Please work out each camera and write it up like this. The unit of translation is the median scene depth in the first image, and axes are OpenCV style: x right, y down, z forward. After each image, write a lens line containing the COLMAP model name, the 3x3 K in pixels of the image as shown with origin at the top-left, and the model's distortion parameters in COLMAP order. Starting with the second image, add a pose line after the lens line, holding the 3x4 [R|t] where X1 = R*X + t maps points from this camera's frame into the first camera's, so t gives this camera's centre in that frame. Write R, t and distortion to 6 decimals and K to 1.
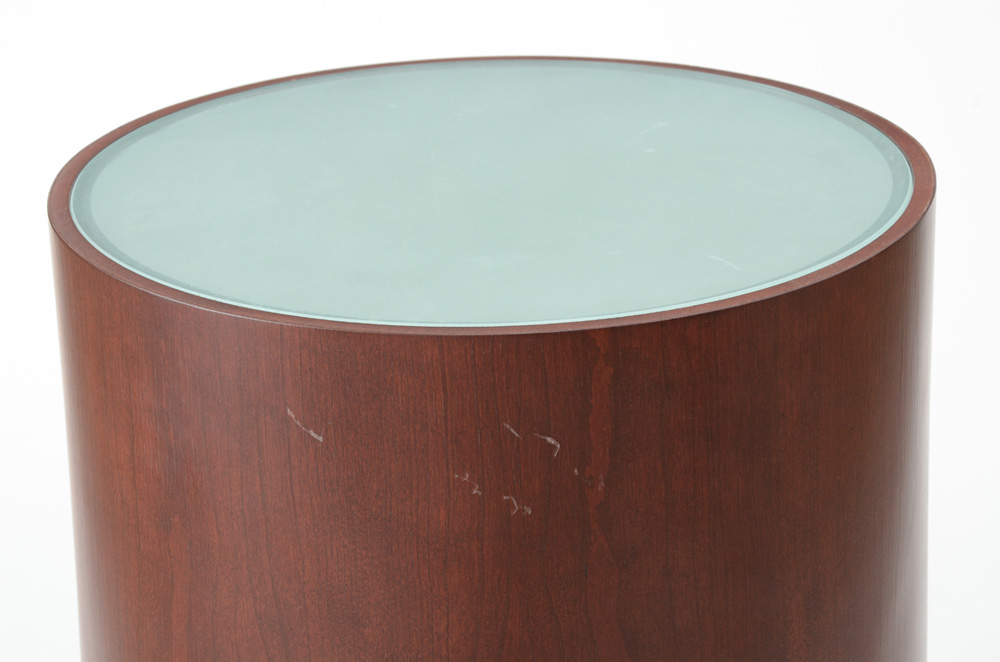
lens RADIAL K [[3371.2, 0, 492.8], [0, 3371.2, 330.4], [0, 0, 1]] dist [0.369798, 0.000000]
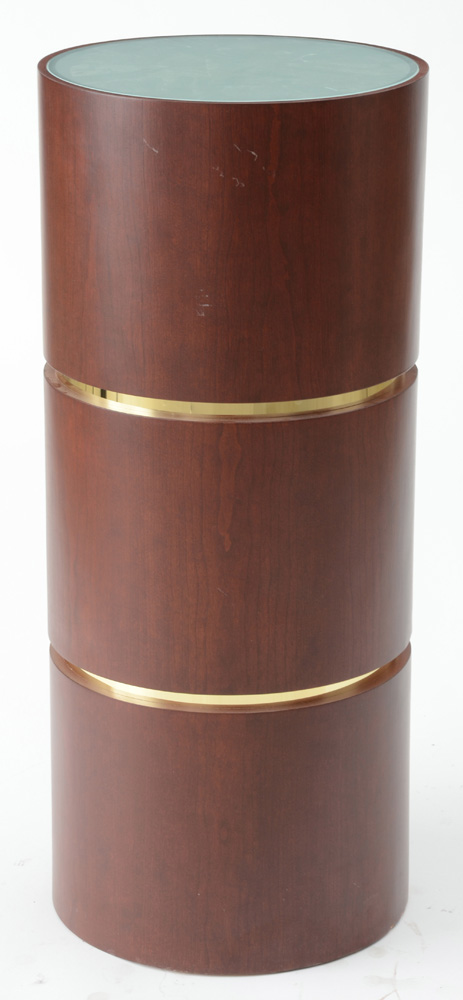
lens RADIAL K [[2755.5, 0, 223.5], [0, 2755.5, 553.3], [0, 0, 1]] dist [0.444553, 0.000000]
pose [[0.999318, 0.036178, -0.007400, 0.020542], [-0.036259, 0.999281, -0.011054, 0.334864], [0.006995, 0.011315, 0.999912, -0.955810]]
